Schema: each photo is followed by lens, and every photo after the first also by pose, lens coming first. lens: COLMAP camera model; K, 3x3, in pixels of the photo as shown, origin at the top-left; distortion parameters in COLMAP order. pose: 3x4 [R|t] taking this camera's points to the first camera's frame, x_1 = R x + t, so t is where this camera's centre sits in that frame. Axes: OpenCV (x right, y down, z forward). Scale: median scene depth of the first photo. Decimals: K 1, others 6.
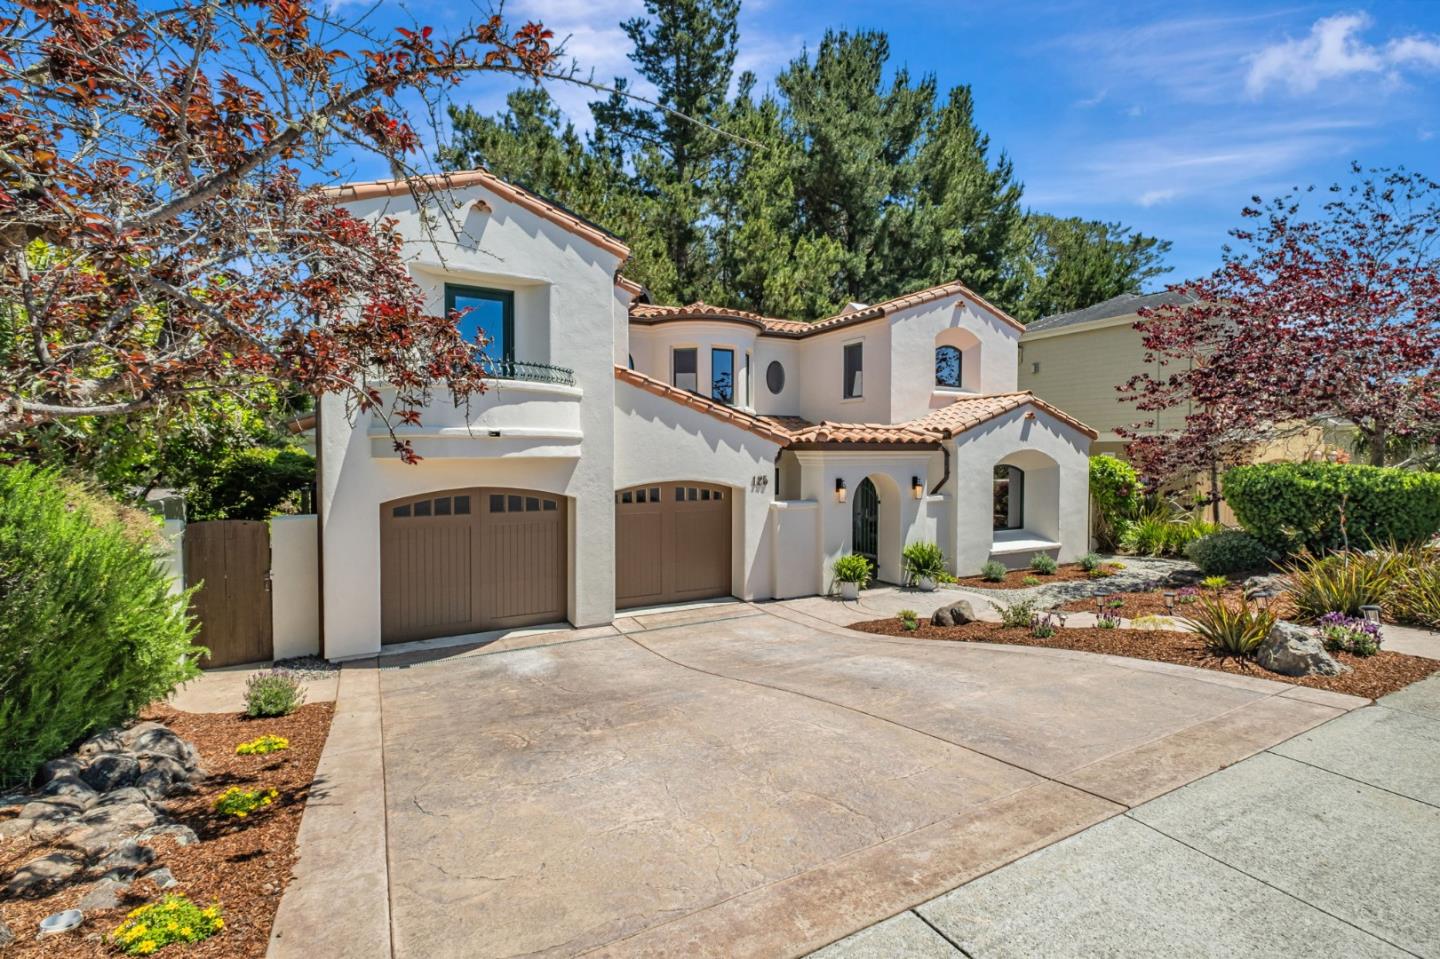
lens RADIAL K [[653.4, 0, 718.7], [0, 653.4, 475.5], [0, 0, 1]] dist [0.000216, -0.000192]
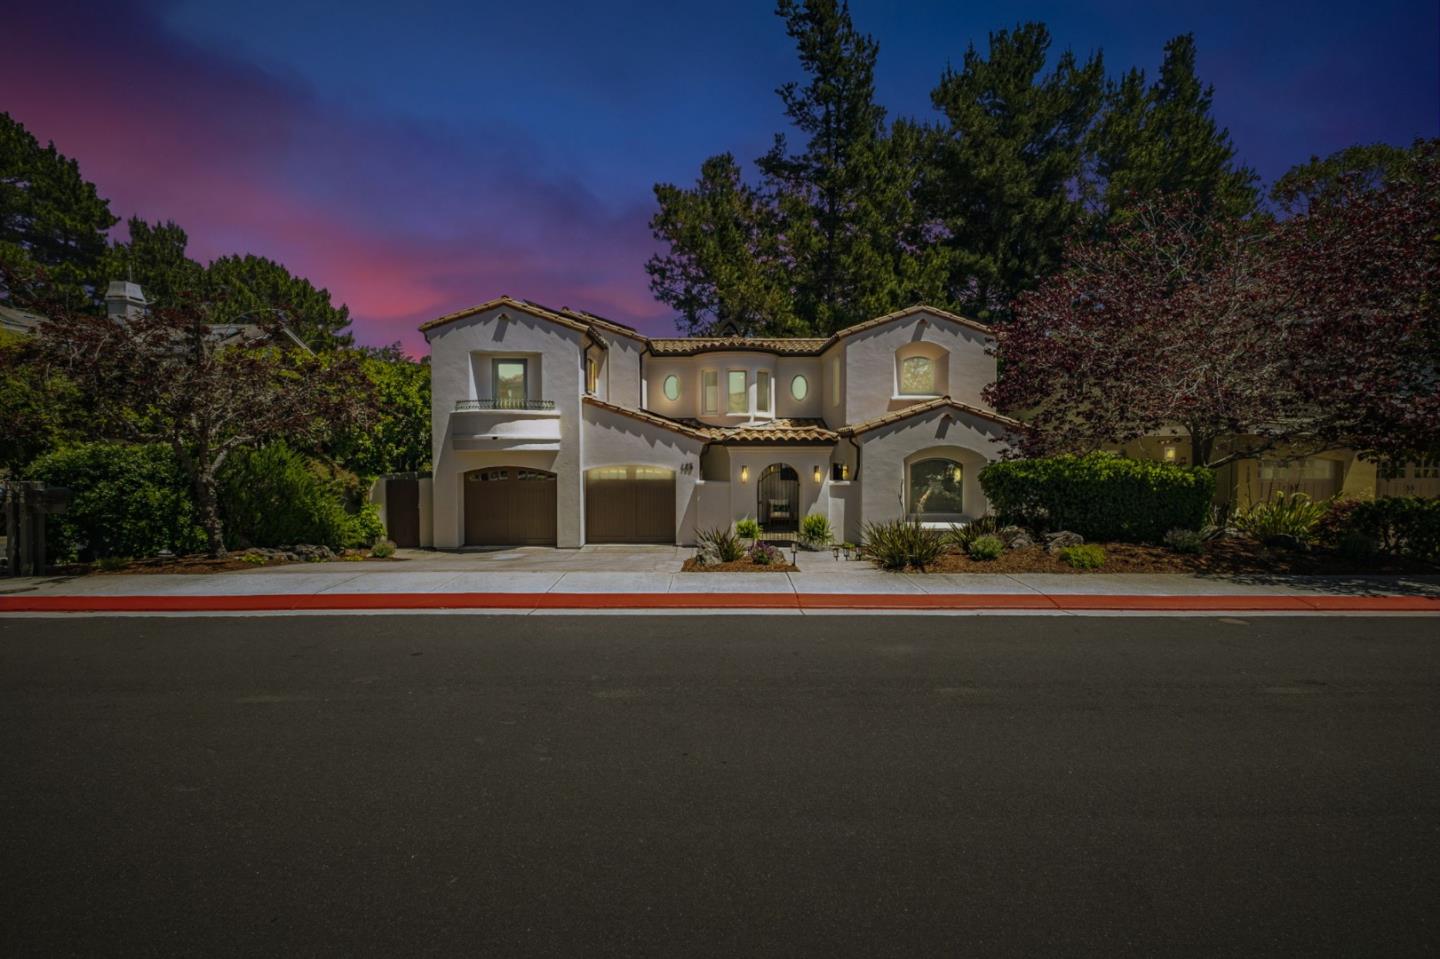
lens RADIAL K [[653.4, 0, 719.3], [0, 653.4, 476.8], [0, 0, 1]] dist [0.000216, -0.000192]
pose [[0.886211, 0.022373, -0.462742, 0.706228], [-0.016716, 0.999727, 0.016322, 0.004912], [0.462980, -0.006730, 0.886343, -0.255611]]
